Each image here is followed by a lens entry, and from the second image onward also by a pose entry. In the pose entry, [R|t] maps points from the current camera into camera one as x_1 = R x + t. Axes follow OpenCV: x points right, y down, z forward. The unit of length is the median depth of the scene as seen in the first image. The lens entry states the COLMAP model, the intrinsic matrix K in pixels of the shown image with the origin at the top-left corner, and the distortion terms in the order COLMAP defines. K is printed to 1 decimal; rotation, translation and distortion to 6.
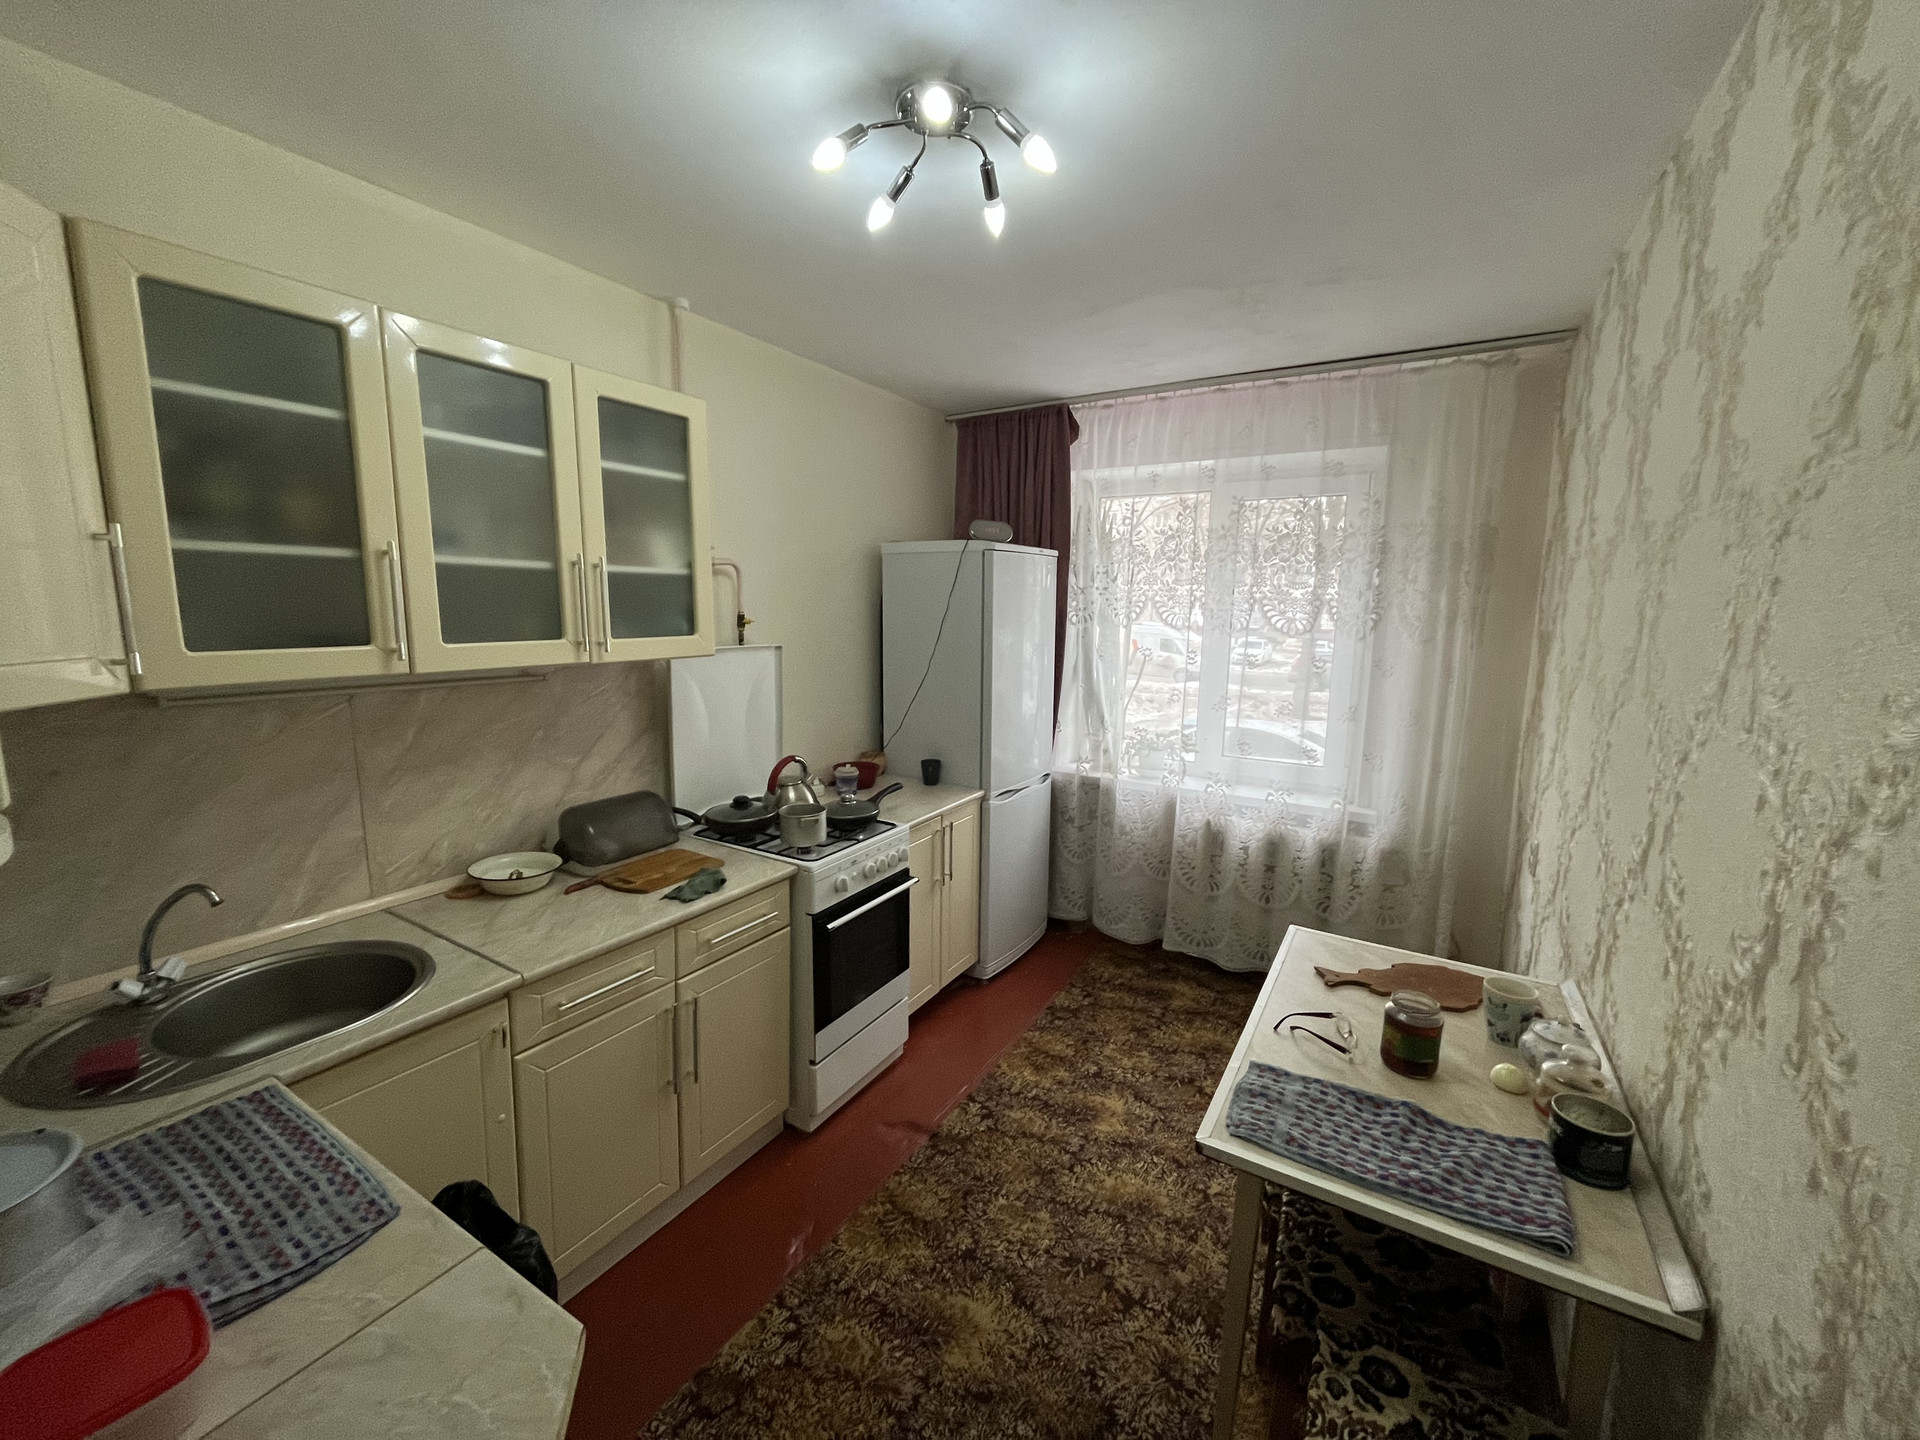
lens RADIAL K [[777.1, 0, 949.4], [0, 777.1, 716.0], [0, 0, 1]] dist [-0.003693, -0.000009]
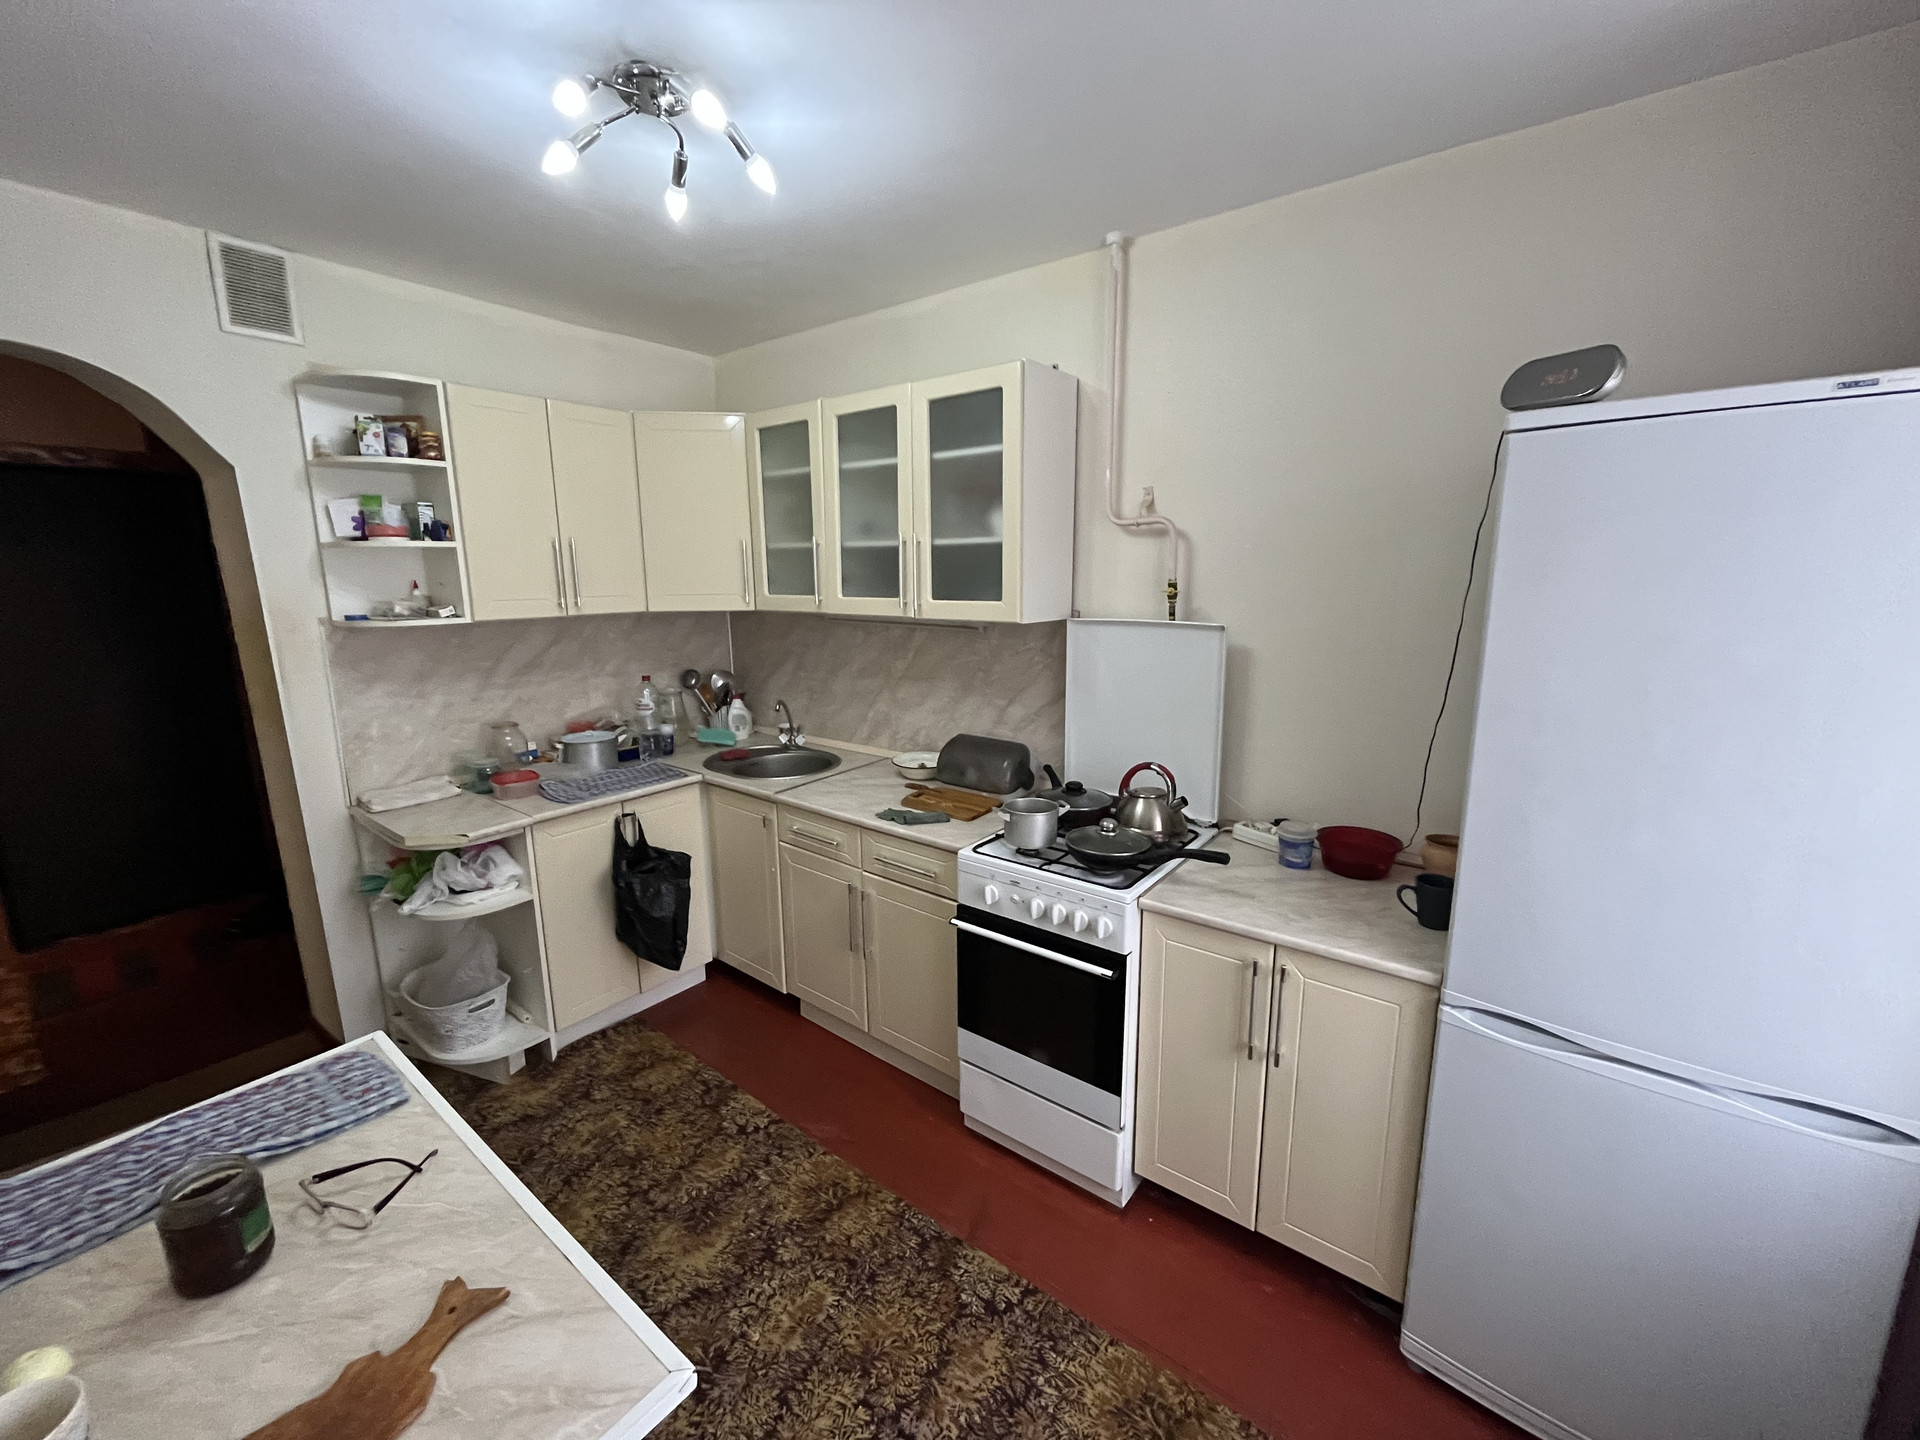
lens RADIAL K [[777.1, 0, 952.1], [0, 777.1, 716.9], [0, 0, 1]] dist [-0.003693, -0.000009]
pose [[-0.118162, 0.175970, -0.977278, 0.800092], [-0.140147, 0.971366, 0.191850, -0.160952], [0.983055, 0.159632, -0.090117, 1.180277]]
